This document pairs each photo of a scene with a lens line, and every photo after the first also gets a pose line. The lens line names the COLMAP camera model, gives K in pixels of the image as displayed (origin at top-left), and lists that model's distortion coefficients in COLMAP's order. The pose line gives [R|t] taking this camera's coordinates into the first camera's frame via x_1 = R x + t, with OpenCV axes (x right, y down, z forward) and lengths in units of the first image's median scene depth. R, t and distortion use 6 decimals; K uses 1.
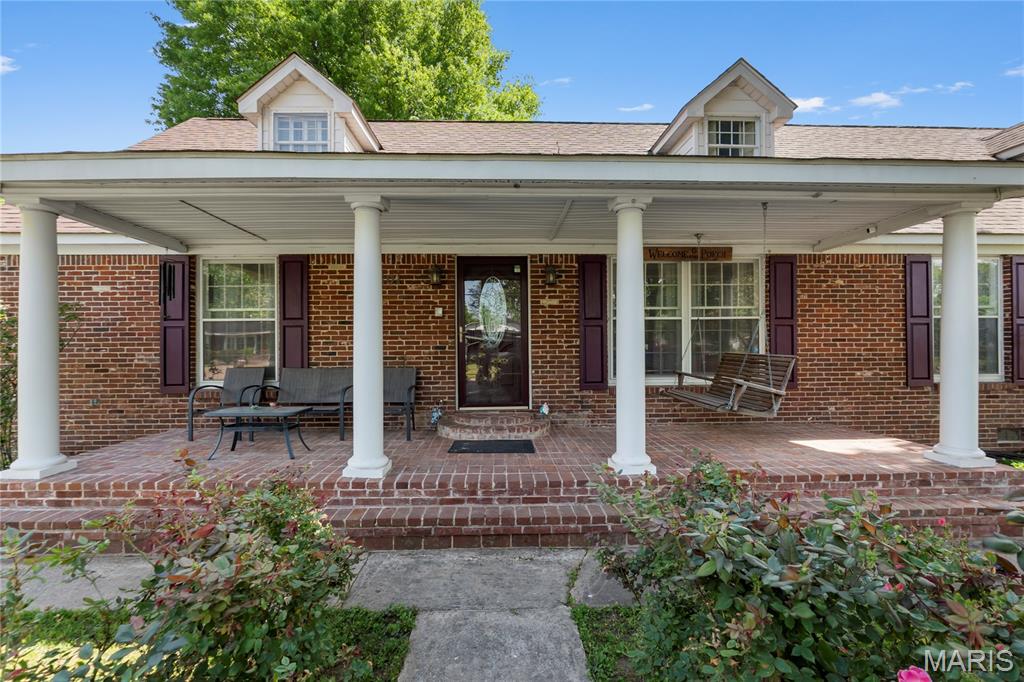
lens RADIAL K [[439.8, 0, 513.4], [0, 439.8, 337.9], [0, 0, 1]] dist [-0.001238, -0.000327]
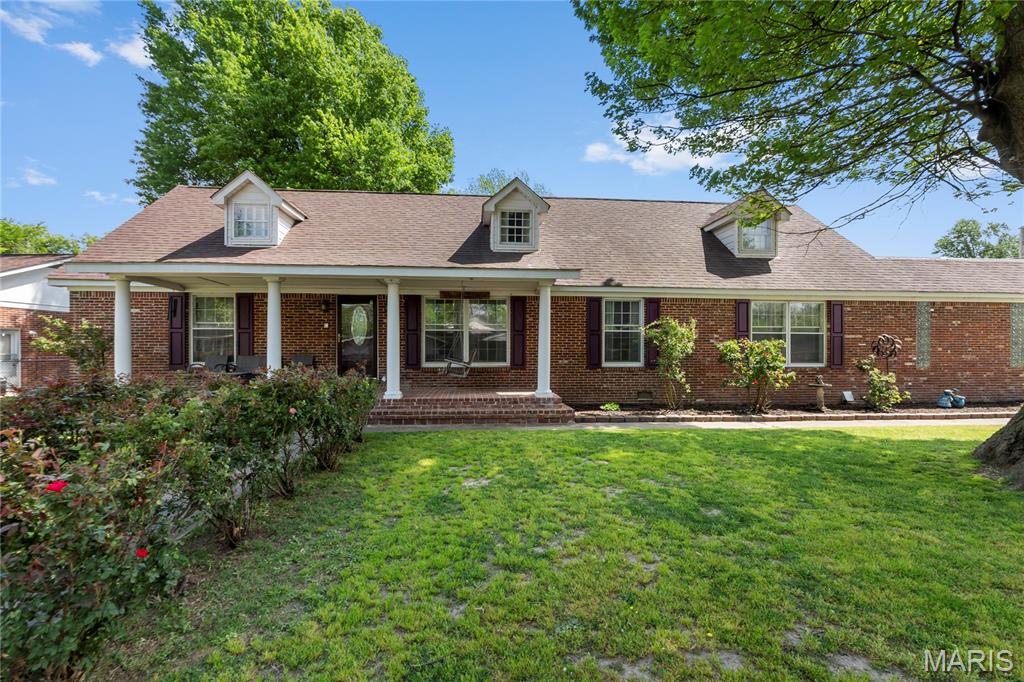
lens RADIAL K [[439.8, 0, 509.1], [0, 439.8, 349.5], [0, 0, 1]] dist [-0.001238, -0.000327]
pose [[0.998897, 0.008936, 0.046099, 0.510968], [-0.009557, 0.999867, 0.013250, 0.009330], [-0.045974, -0.013676, 0.998849, -0.868732]]
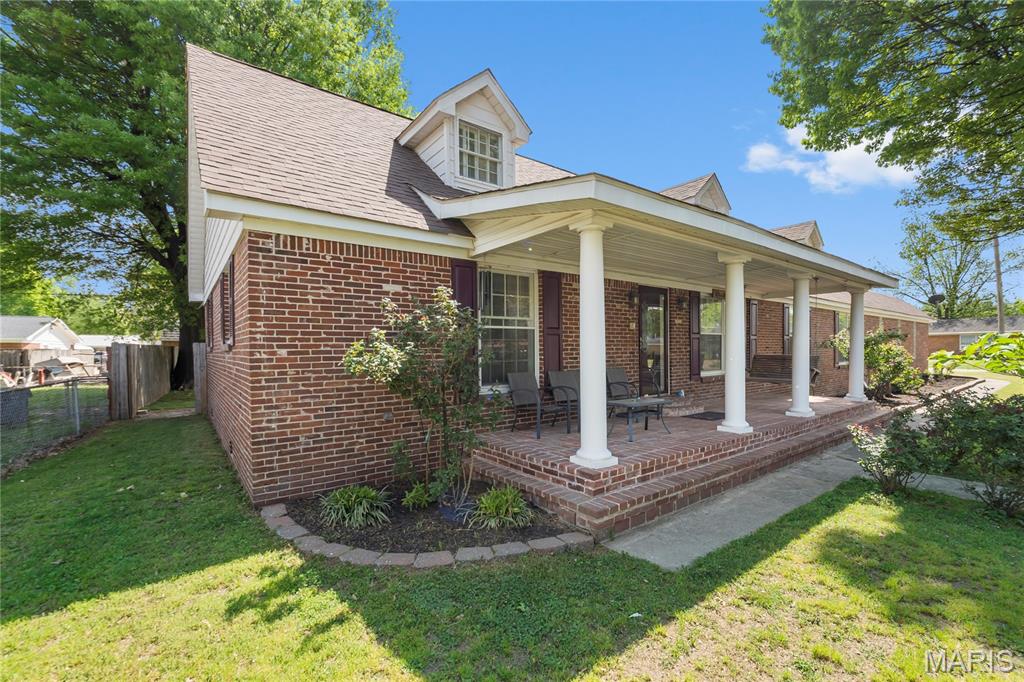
lens RADIAL K [[439.8, 0, 530.2], [0, 439.8, 353.5], [0, 0, 1]] dist [-0.001238, -0.000327]
pose [[0.801789, -0.005898, 0.597578, -1.235726], [-0.008609, 0.999734, 0.021419, -0.001594], [-0.597546, -0.022318, 0.801524, 0.121135]]
